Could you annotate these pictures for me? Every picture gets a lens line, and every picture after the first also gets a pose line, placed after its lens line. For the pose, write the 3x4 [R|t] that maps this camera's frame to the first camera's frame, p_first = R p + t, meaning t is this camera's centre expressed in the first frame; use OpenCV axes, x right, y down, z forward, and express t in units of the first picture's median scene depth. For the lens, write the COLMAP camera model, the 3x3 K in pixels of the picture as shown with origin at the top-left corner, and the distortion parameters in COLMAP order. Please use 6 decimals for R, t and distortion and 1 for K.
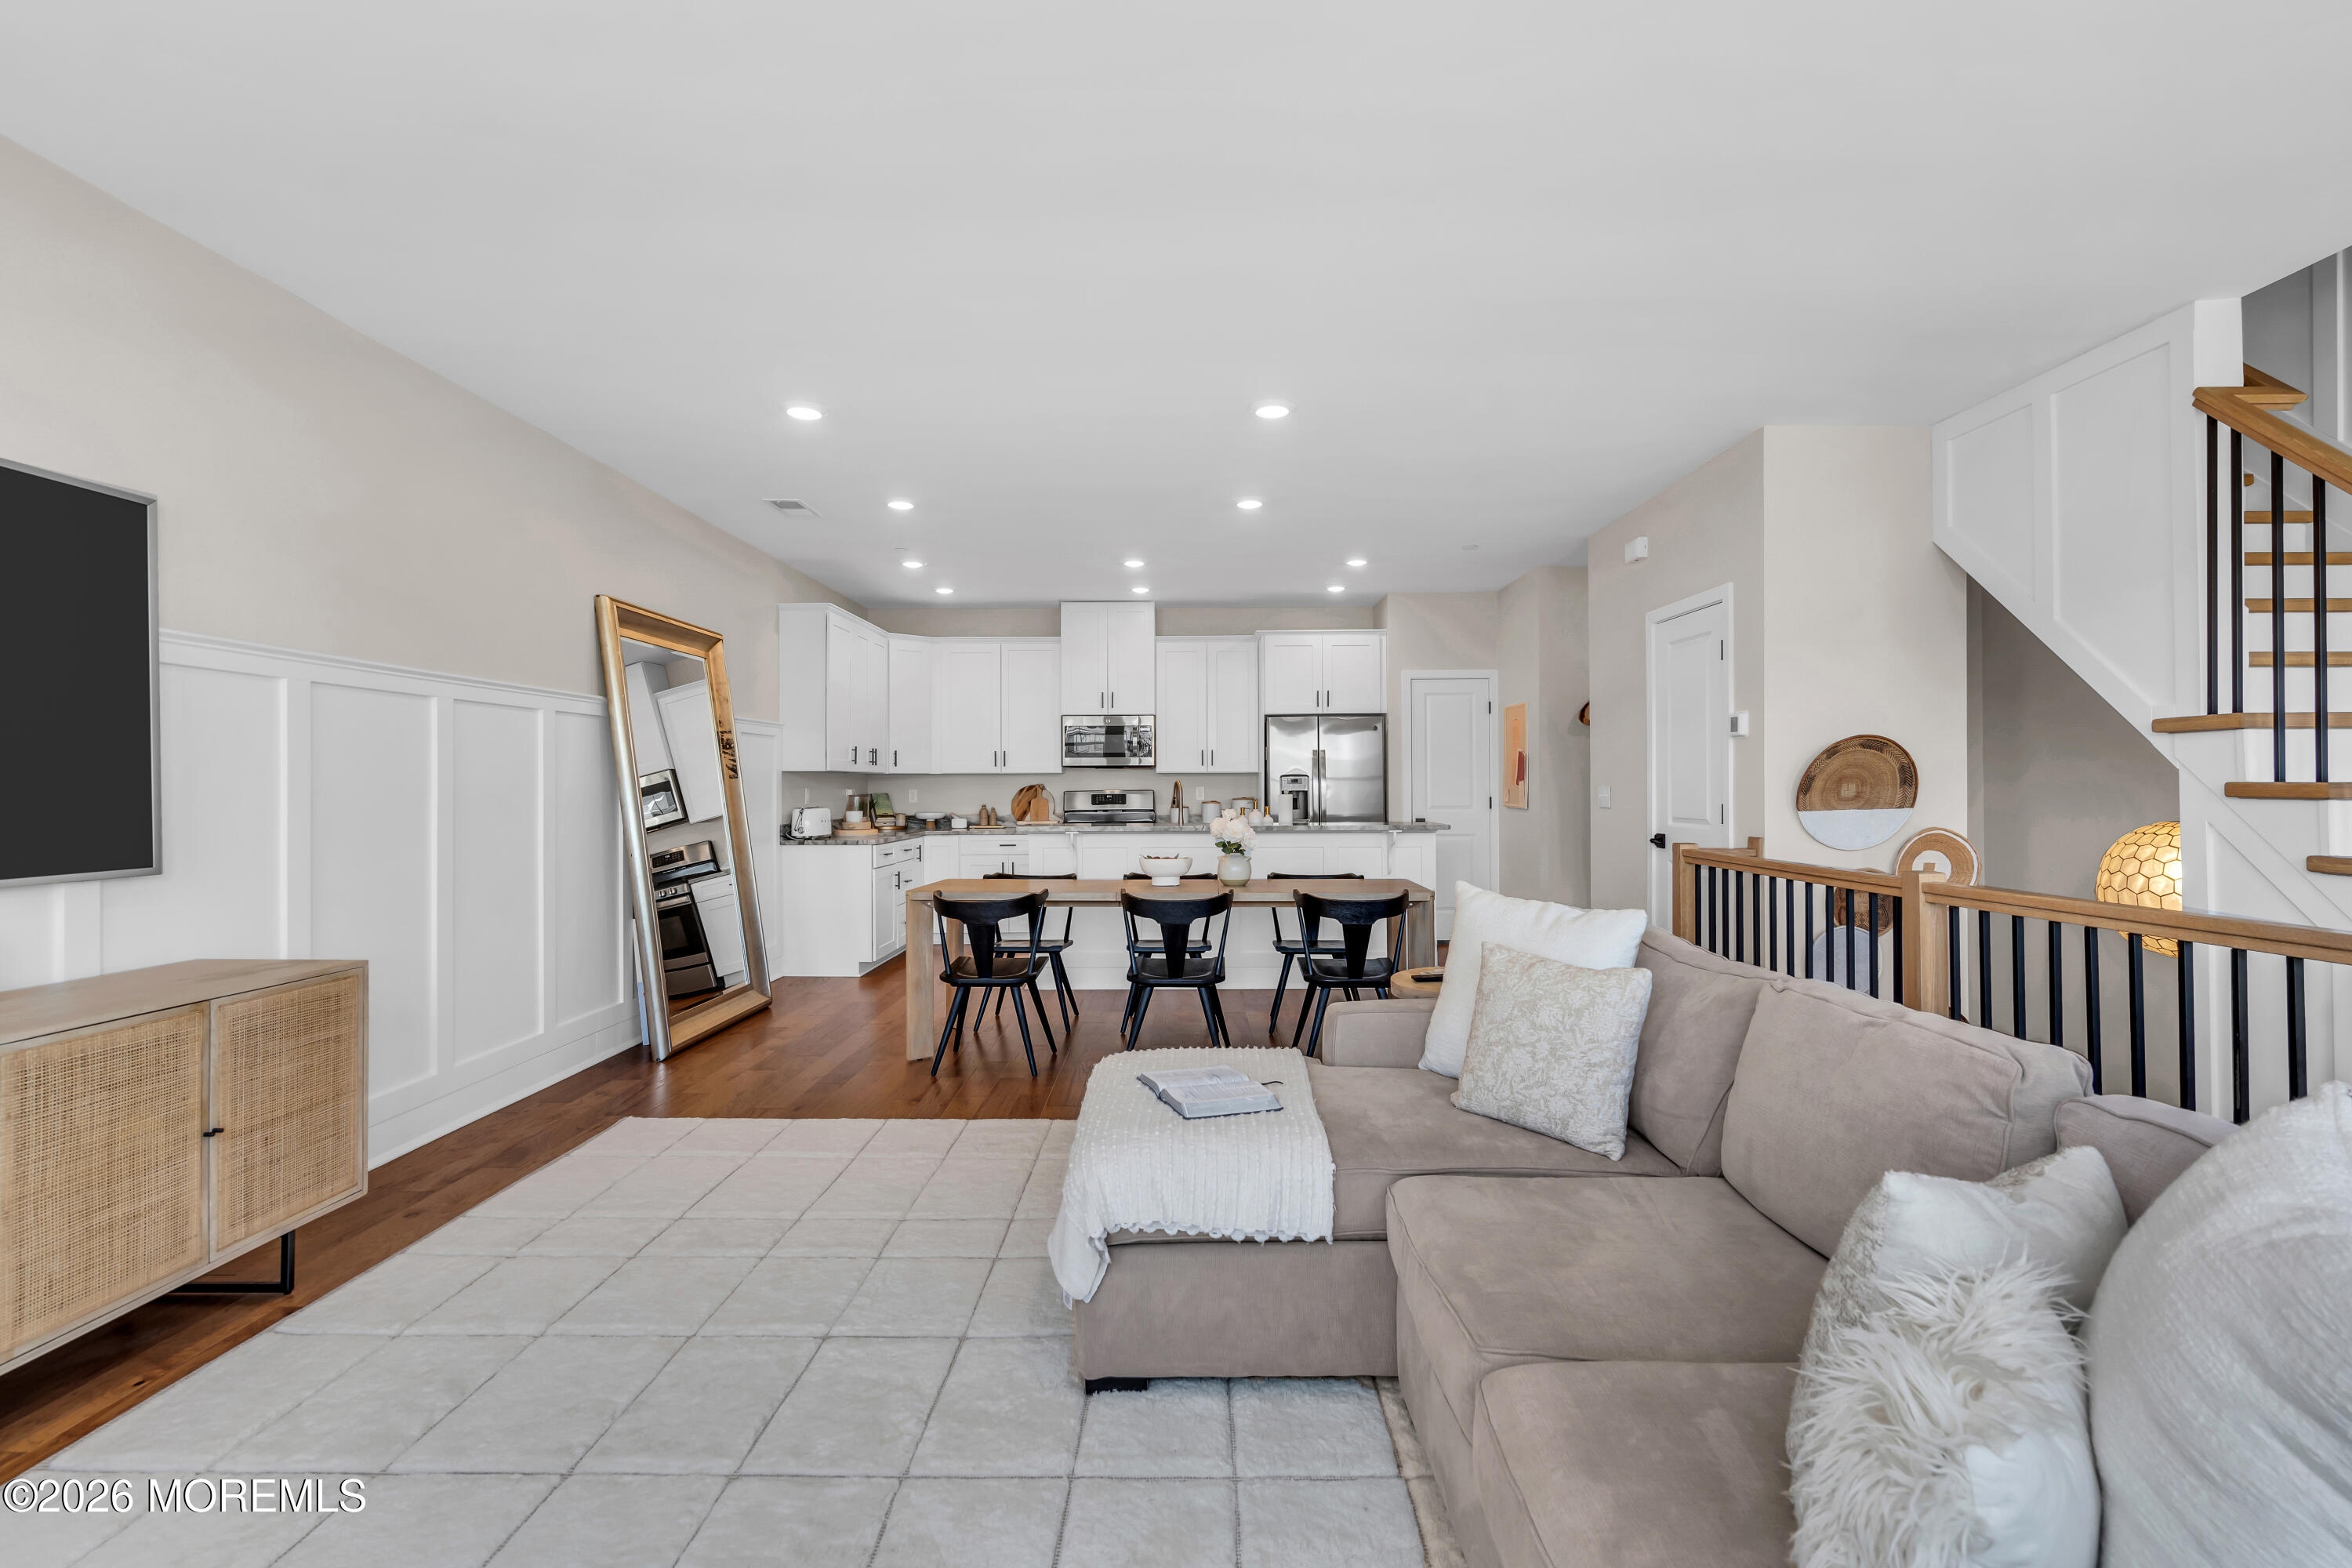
lens RADIAL K [[1070.0, 0, 1176.6], [0, 1070.0, 778.2], [0, 0, 1]] dist [-0.002223, -0.000179]
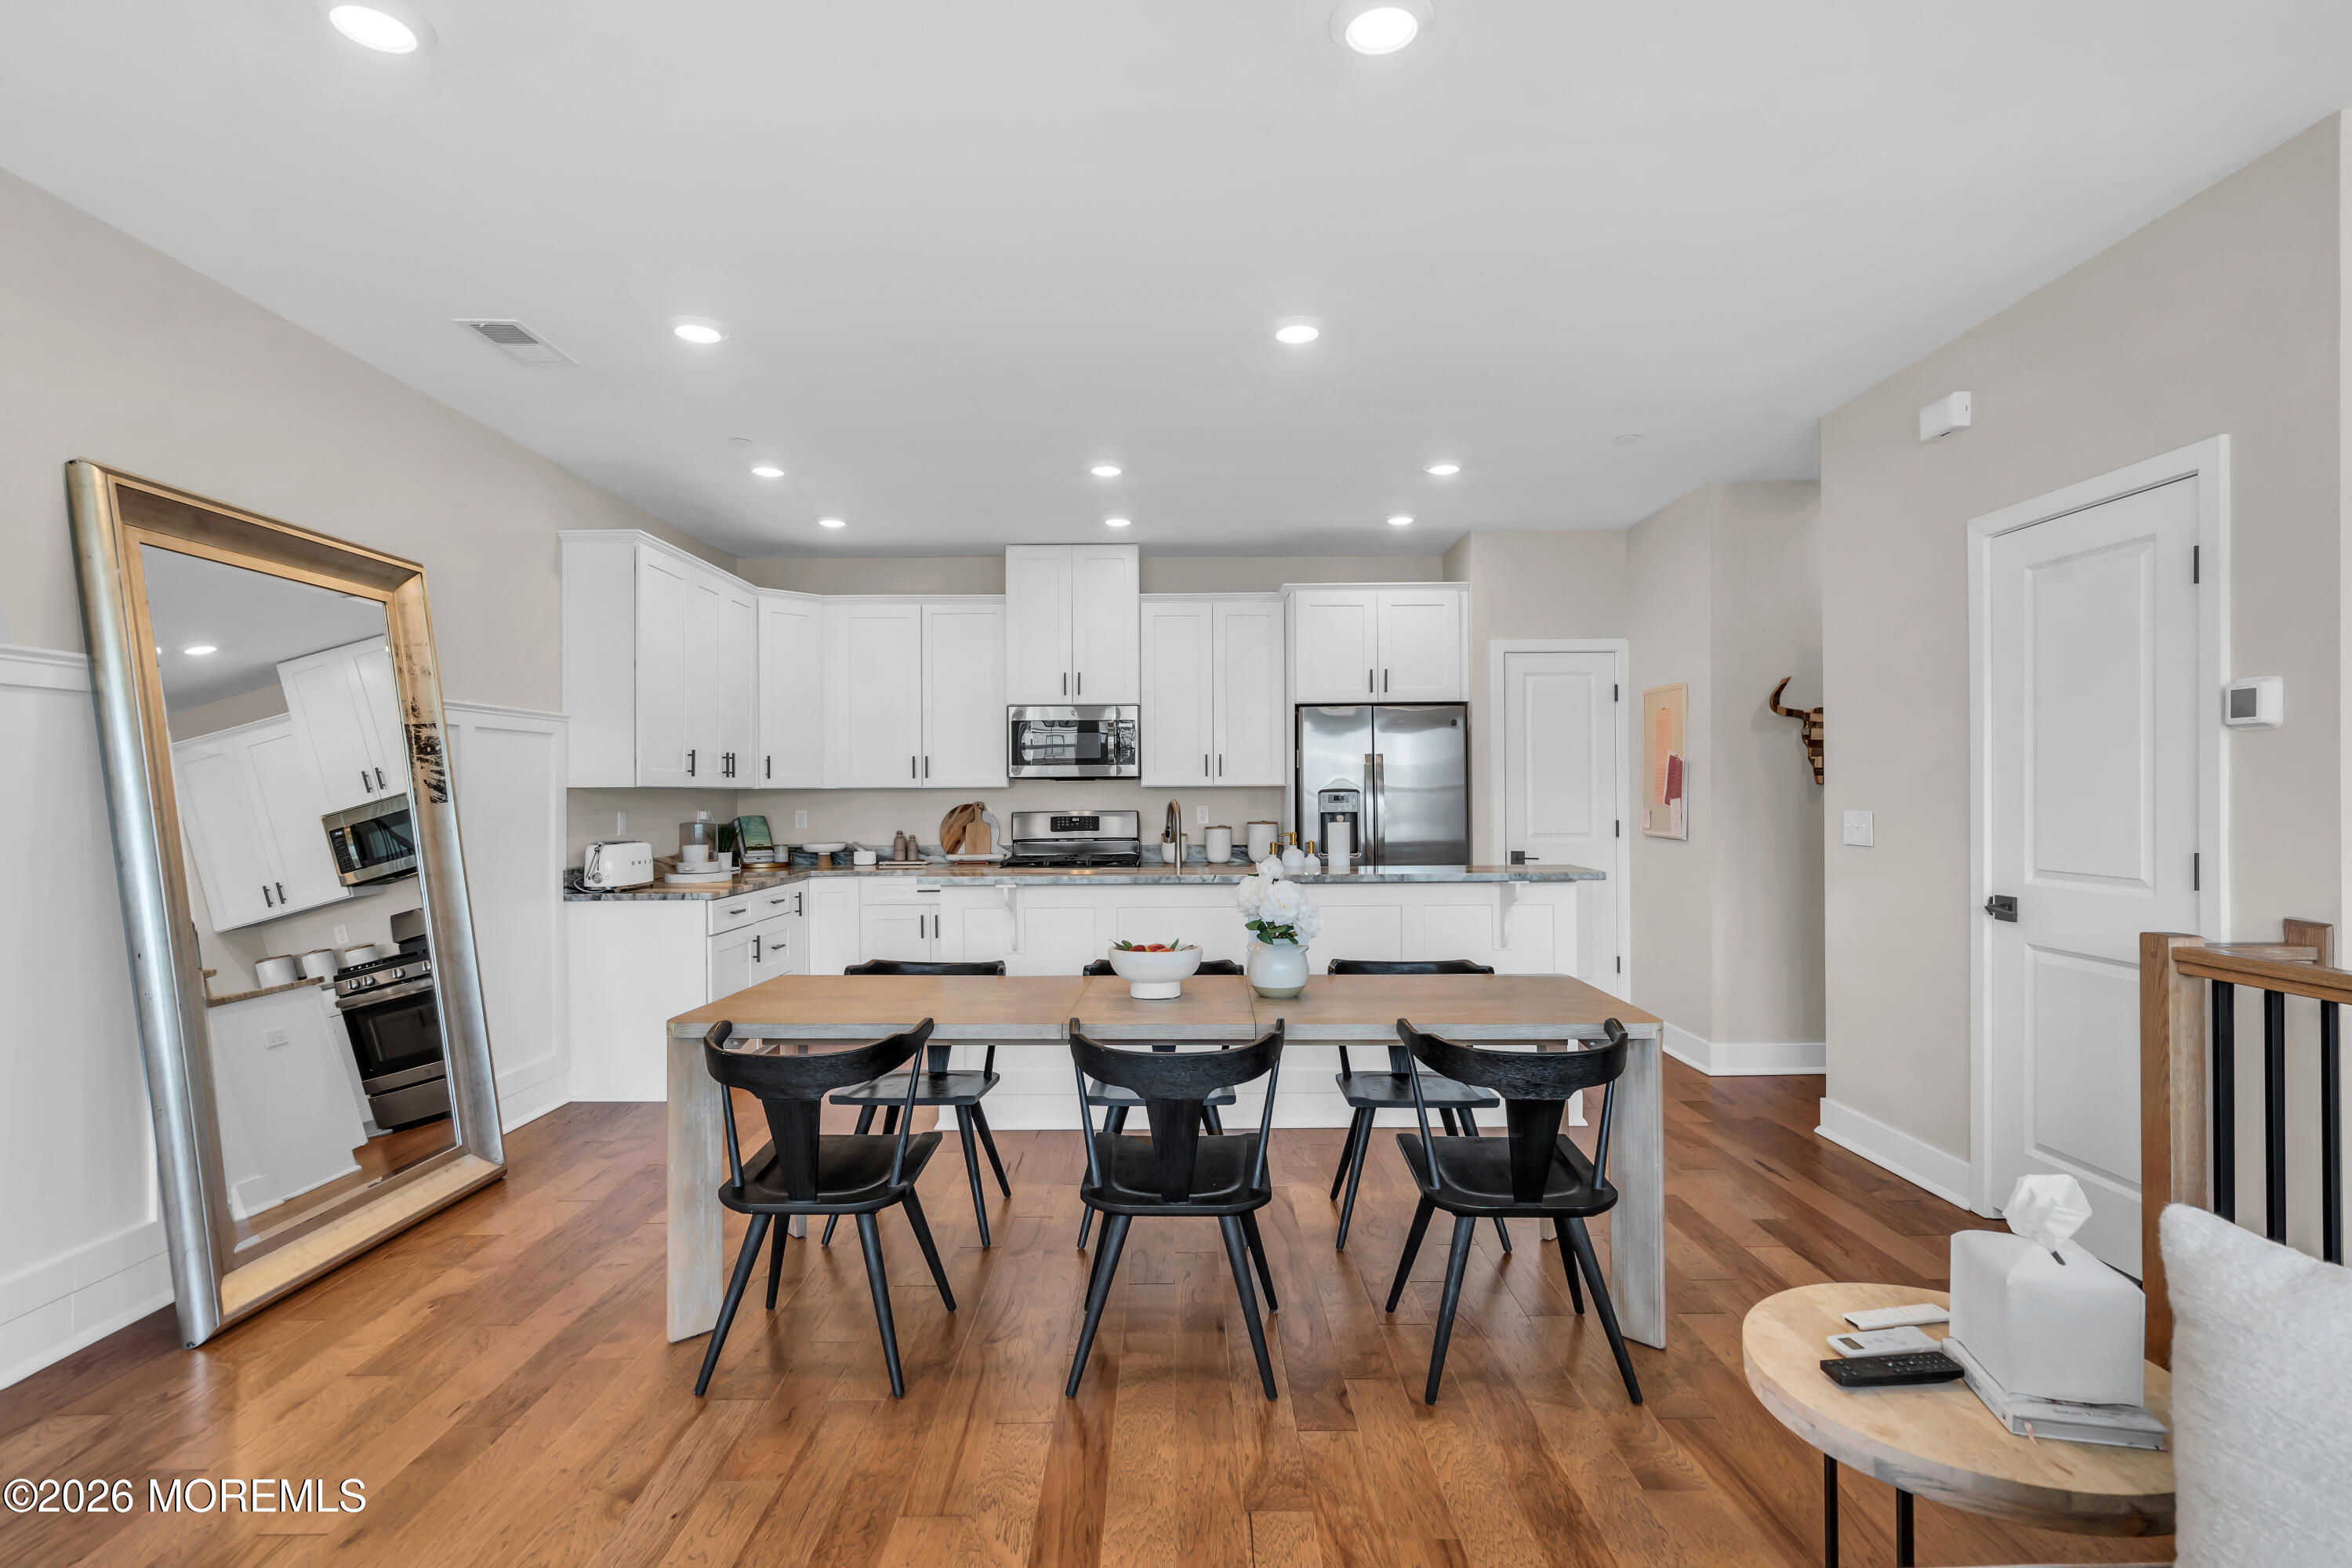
lens RADIAL K [[1149.4, 0, 1176.0], [0, 1149.4, 784.0], [0, 0, 1]] dist [0.000778, 0.000122]
pose [[0.999963, -0.001949, 0.008425, -0.003270], [0.001955, 0.999998, -0.000746, -0.007916], [-0.008424, 0.000763, 0.999964, 0.307600]]
